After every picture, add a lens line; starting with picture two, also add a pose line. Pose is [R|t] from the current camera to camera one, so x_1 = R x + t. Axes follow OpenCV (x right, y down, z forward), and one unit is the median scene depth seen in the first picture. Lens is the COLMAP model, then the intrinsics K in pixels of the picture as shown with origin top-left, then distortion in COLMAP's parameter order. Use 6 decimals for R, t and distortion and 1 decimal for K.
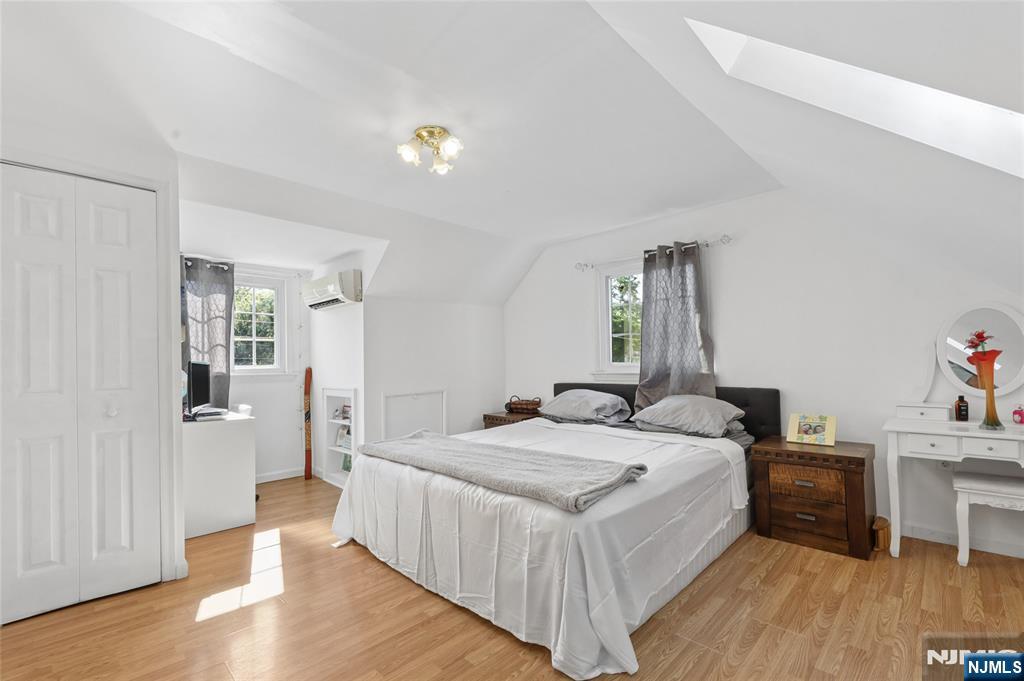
lens RADIAL K [[444.7, 0, 511.8], [0, 444.7, 363.3], [0, 0, 1]] dist [0.000465, 0.000069]
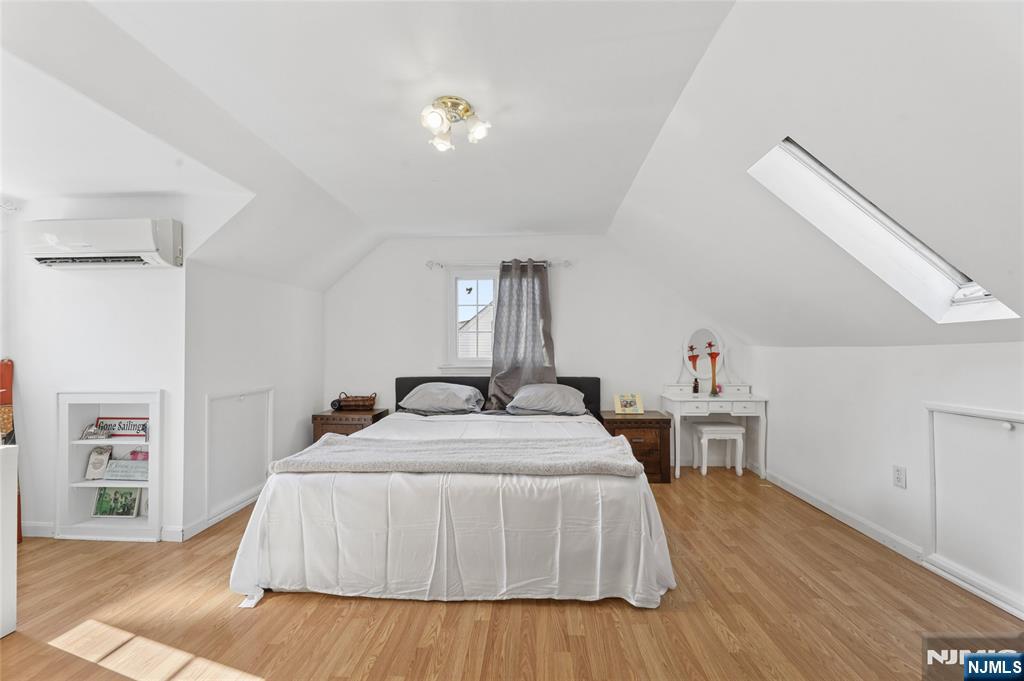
lens RADIAL K [[419.5, 0, 508.2], [0, 419.5, 360.2], [0, 0, 1]] dist [-0.000078, -0.000022]
pose [[0.756253, 0.007298, 0.654239, -0.453951], [-0.008070, 0.999966, -0.001826, 0.008404], [-0.654230, -0.003899, 0.756286, 0.181693]]
